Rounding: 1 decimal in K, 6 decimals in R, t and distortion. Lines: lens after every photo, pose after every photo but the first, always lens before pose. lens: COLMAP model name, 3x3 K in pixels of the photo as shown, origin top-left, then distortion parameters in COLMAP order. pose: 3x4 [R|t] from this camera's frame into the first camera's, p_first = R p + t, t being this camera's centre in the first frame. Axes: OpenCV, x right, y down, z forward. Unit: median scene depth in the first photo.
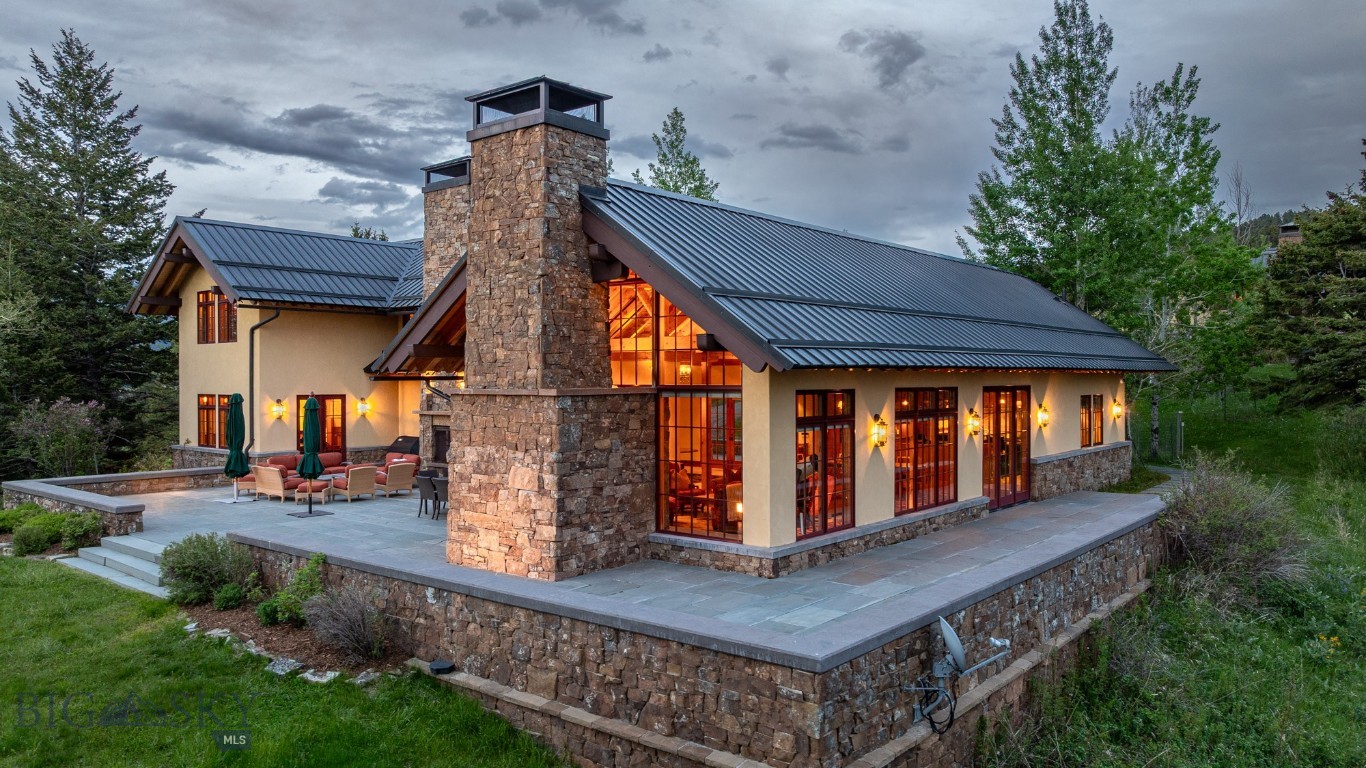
lens RADIAL K [[952.3, 0, 683.0], [0, 952.3, 384.0], [0, 0, 1]] dist [-0.021929, 0.005610]
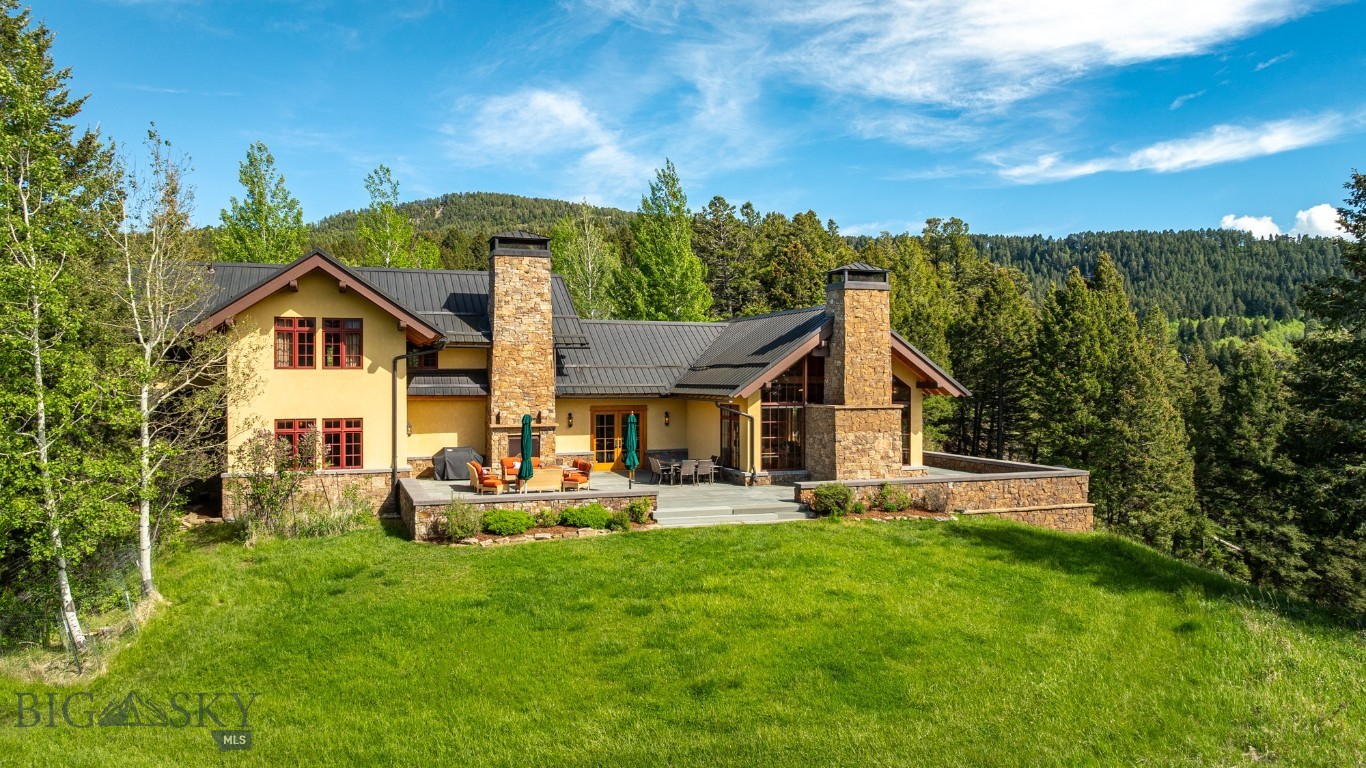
lens RADIAL K [[940.3, 0, 675.6], [0, 940.3, 383.4], [0, 0, 1]] dist [-0.019209, 0.001739]
pose [[0.514933, -0.003876, 0.857222, -2.292712], [0.006179, 0.999981, 0.000810, -0.050250], [-0.857208, 0.004879, 0.514947, 0.261019]]
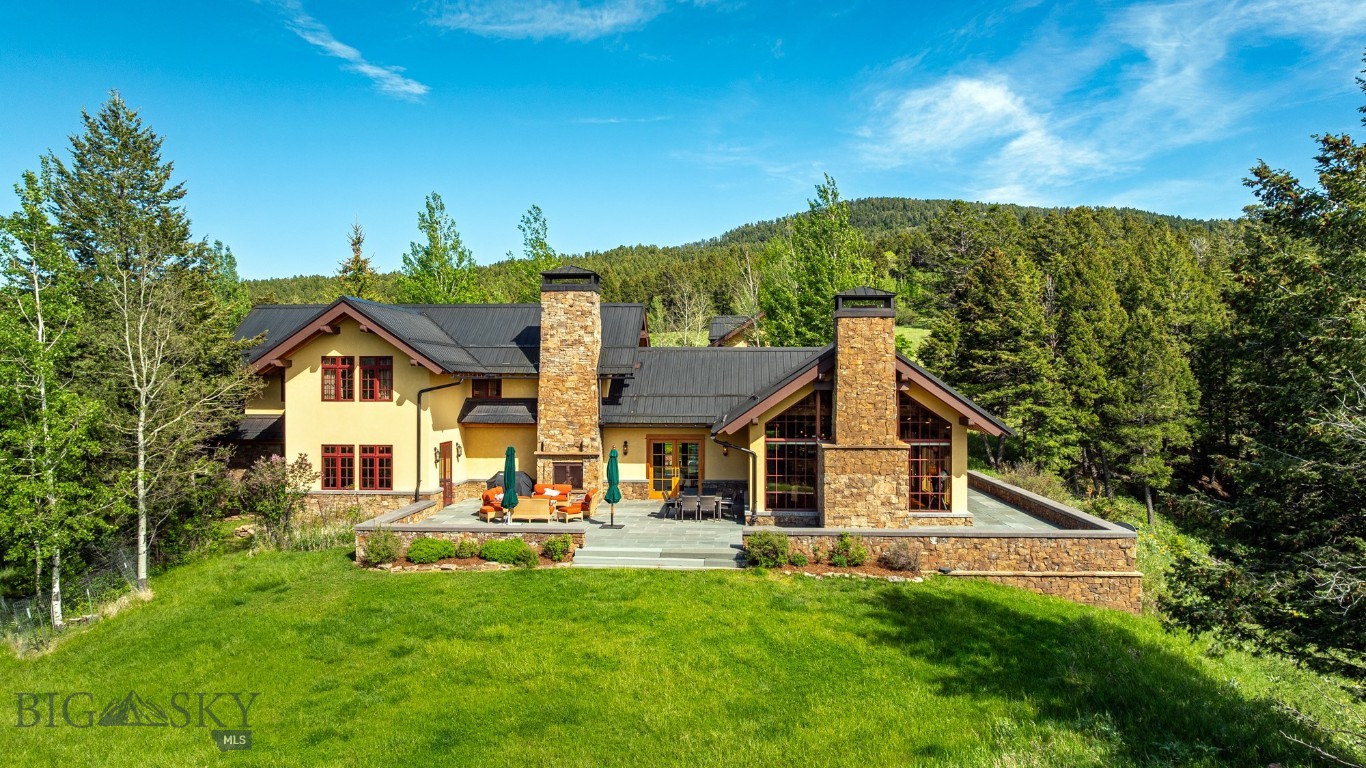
lens RADIAL K [[937.5, 0, 683.0], [0, 937.5, 384.0], [0, 0, 1]] dist [-0.021122, 0.000180]
pose [[0.808561, 0.001450, 0.588411, -1.662689], [0.001783, 0.999986, -0.004915, -0.113998], [-0.588410, 0.005023, 0.808547, -0.365791]]
